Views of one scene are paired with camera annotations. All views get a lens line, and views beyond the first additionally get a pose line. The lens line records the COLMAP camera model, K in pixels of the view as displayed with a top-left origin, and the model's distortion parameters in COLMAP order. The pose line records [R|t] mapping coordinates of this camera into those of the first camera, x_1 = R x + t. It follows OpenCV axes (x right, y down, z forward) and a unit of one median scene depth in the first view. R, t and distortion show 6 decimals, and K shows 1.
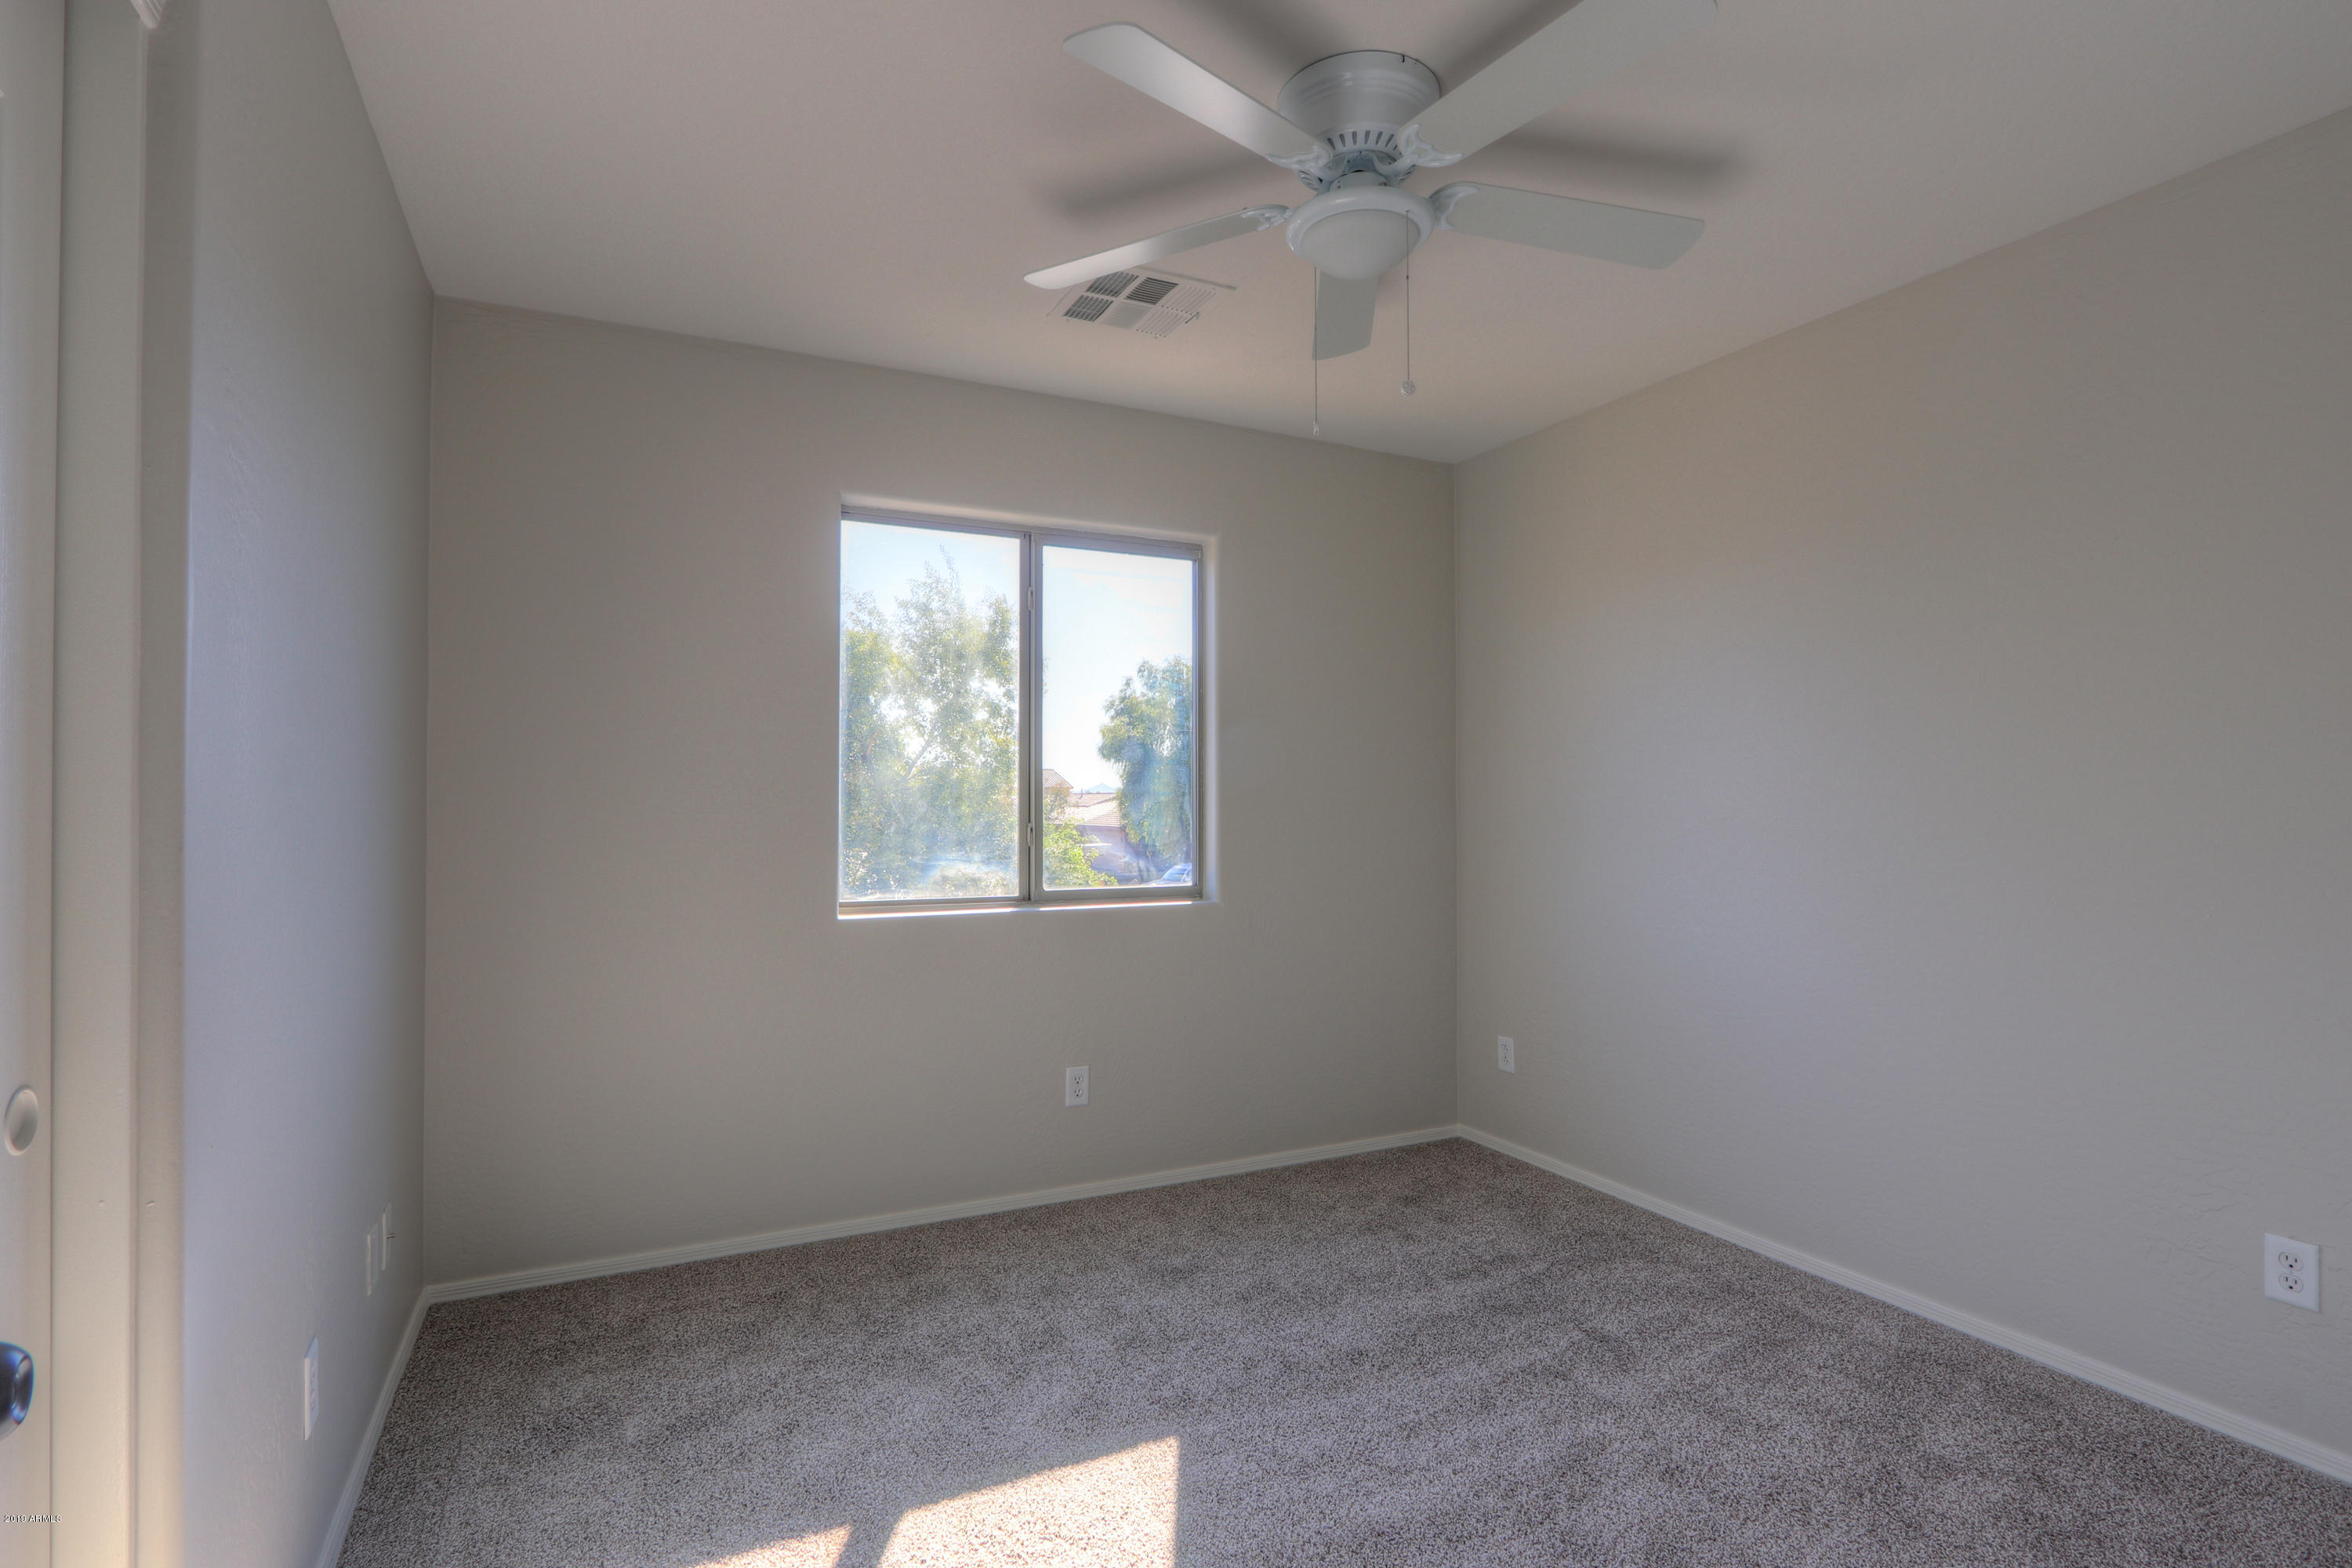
lens RADIAL K [[1109.8, 0, 1166.0], [0, 1109.8, 782.5], [0, 0, 1]] dist [-0.018619, 0.004640]
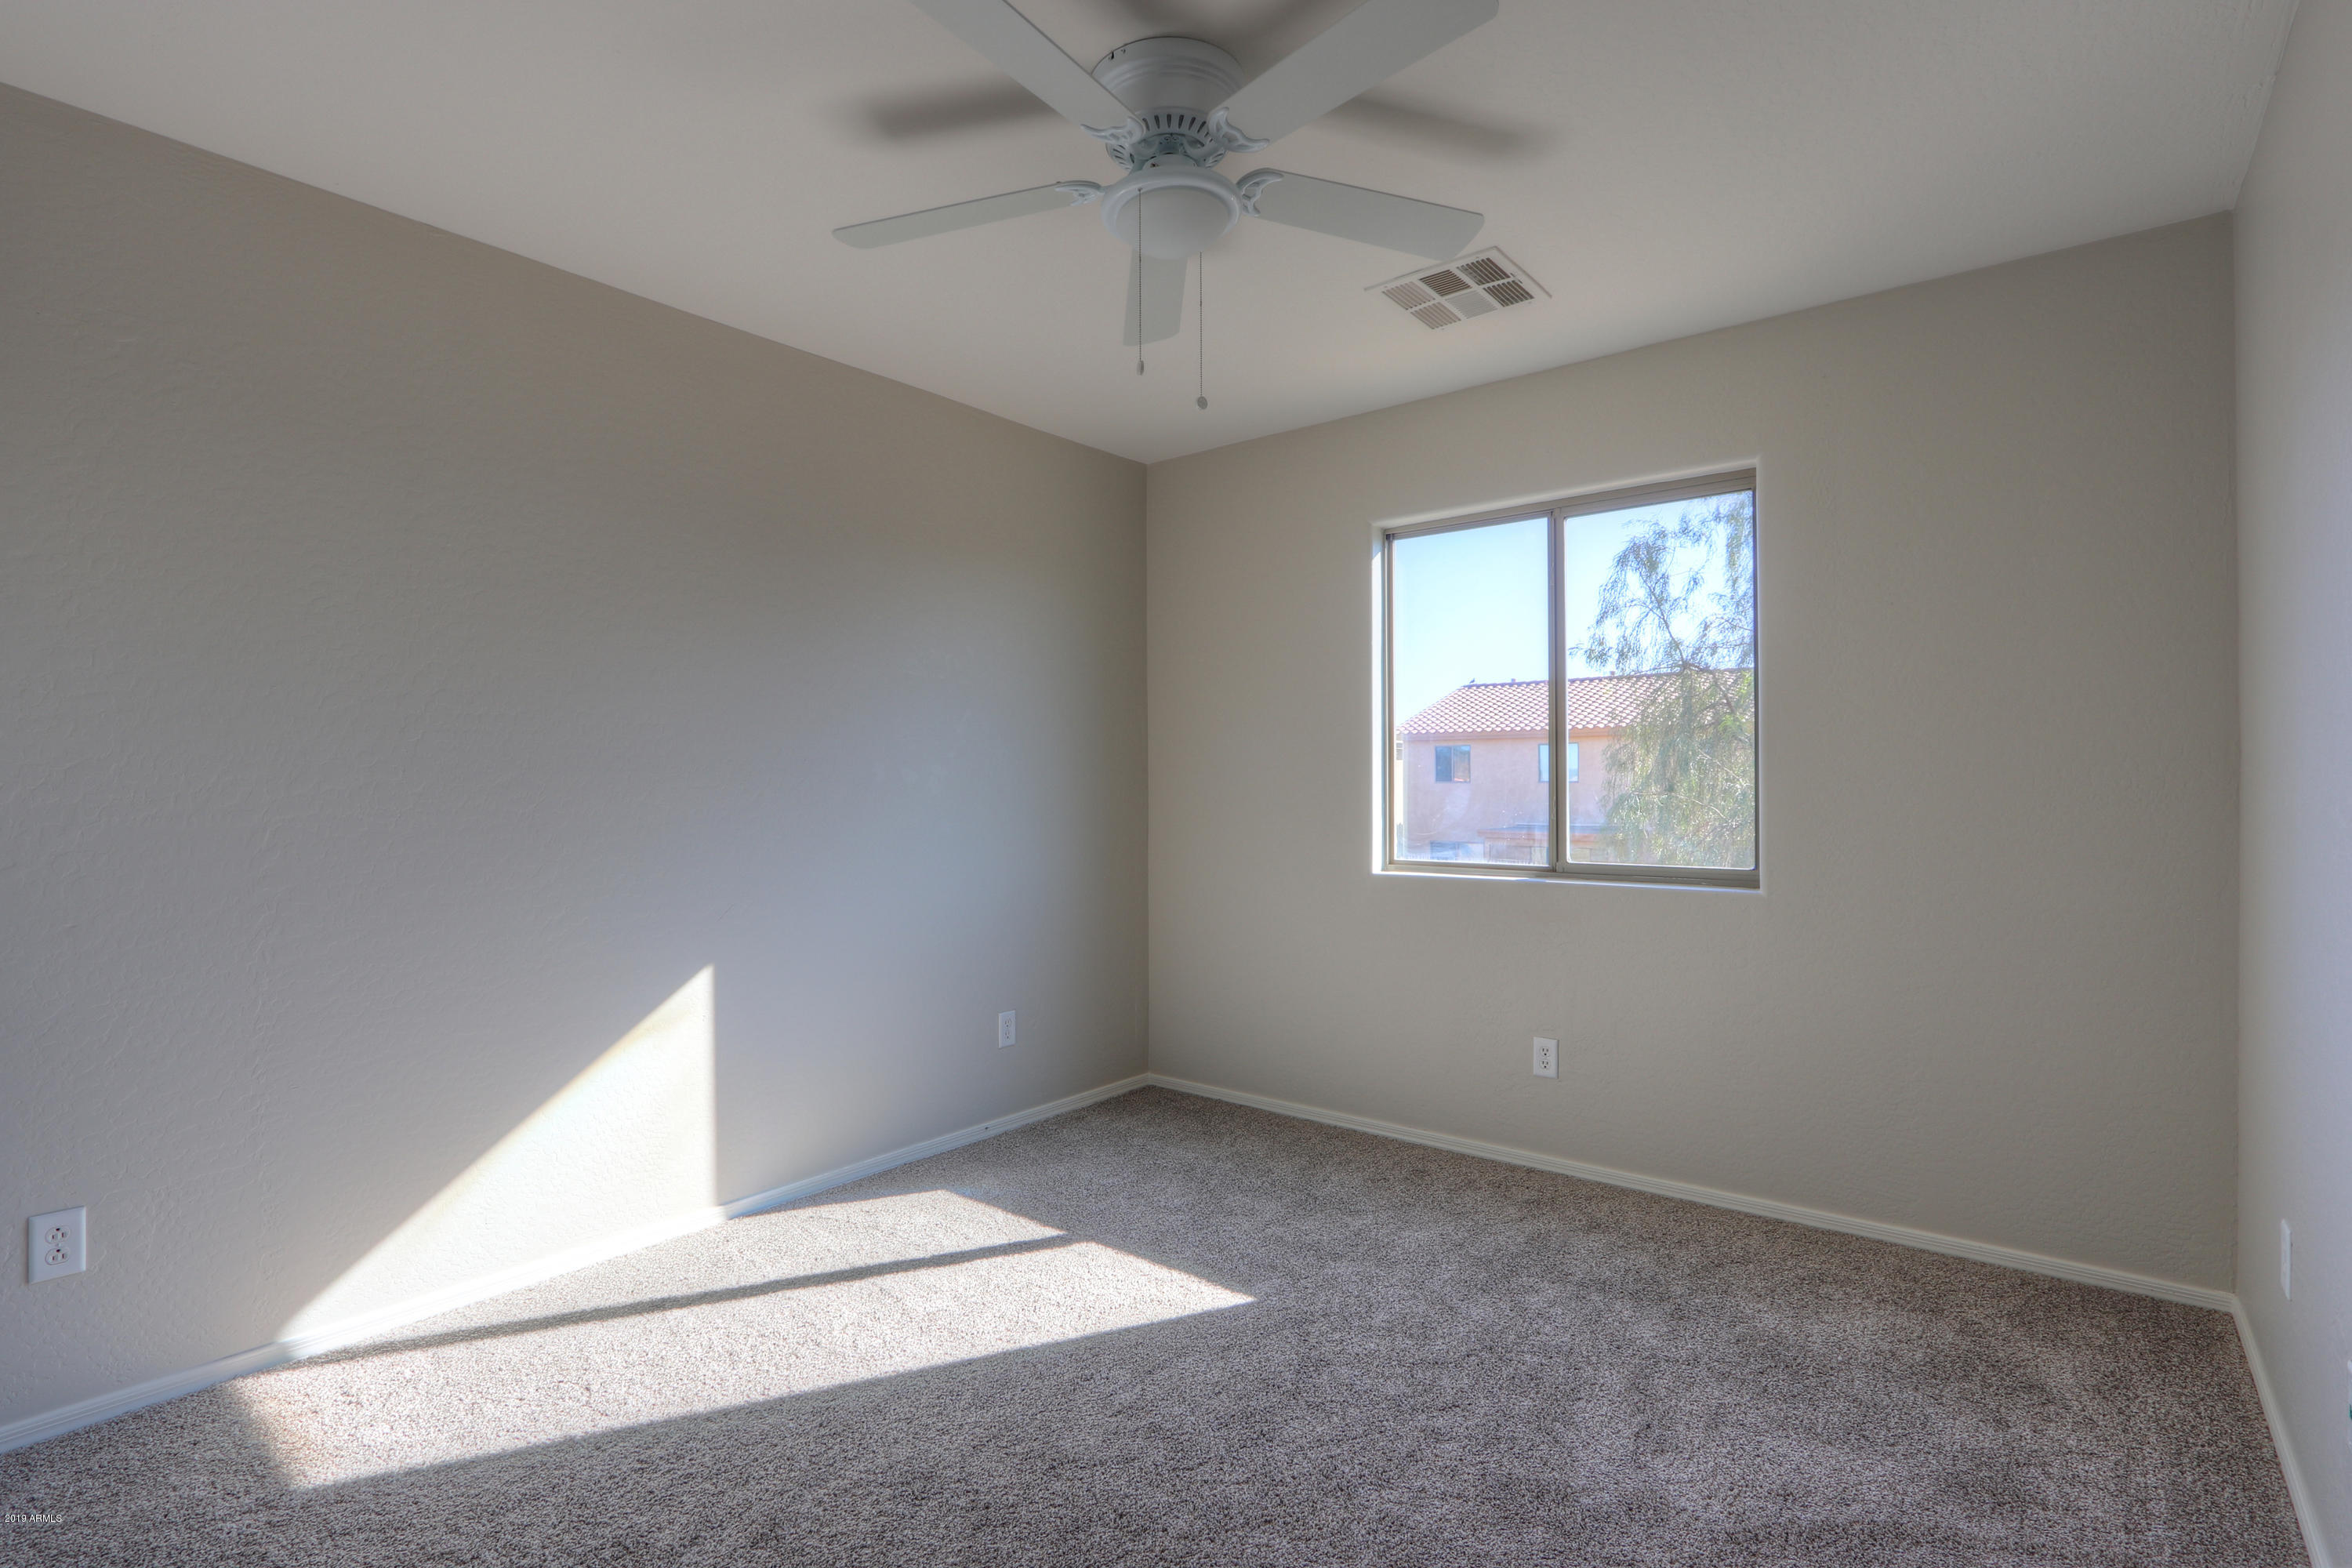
lens RADIAL K [[1109.8, 0, 1164.6], [0, 1109.8, 794.6], [0, 0, 1]] dist [-0.018619, 0.004640]
pose [[0.413906, -0.002815, -0.910315, 0.662477], [0.026095, 0.999621, 0.008774, 0.016553], [0.909946, -0.027386, 0.413822, 0.260352]]
